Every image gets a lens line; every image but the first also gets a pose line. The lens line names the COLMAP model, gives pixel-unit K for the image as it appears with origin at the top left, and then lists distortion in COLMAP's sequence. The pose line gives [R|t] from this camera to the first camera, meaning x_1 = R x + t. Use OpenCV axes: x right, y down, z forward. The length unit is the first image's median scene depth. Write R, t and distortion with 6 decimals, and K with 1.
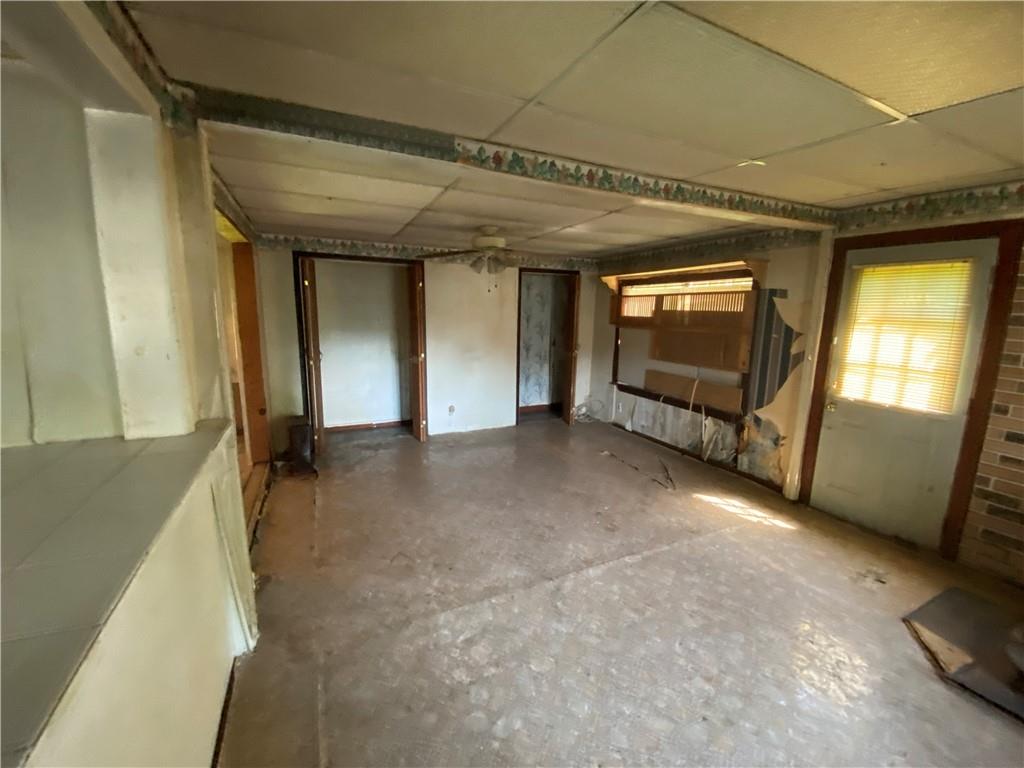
lens RADIAL K [[410.6, 0, 512.0], [0, 410.6, 384.0], [0, 0, 1]] dist [0.000003, -0.013859]
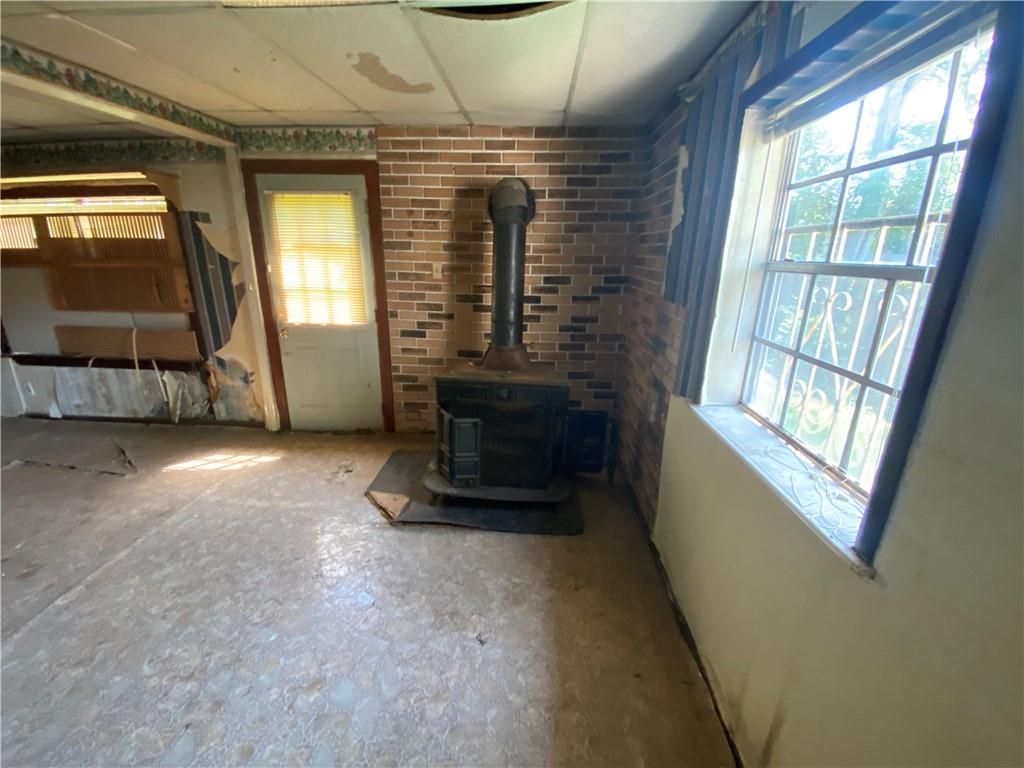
lens RADIAL K [[410.6, 0, 512.0], [0, 410.6, 384.0], [0, 0, 1]] dist [0.000003, -0.013859]
pose [[0.444846, -0.271047, 0.853608, 0.105486], [0.141622, 0.962402, 0.231788, 0.017215], [-0.884339, 0.017779, 0.466507, 0.000996]]
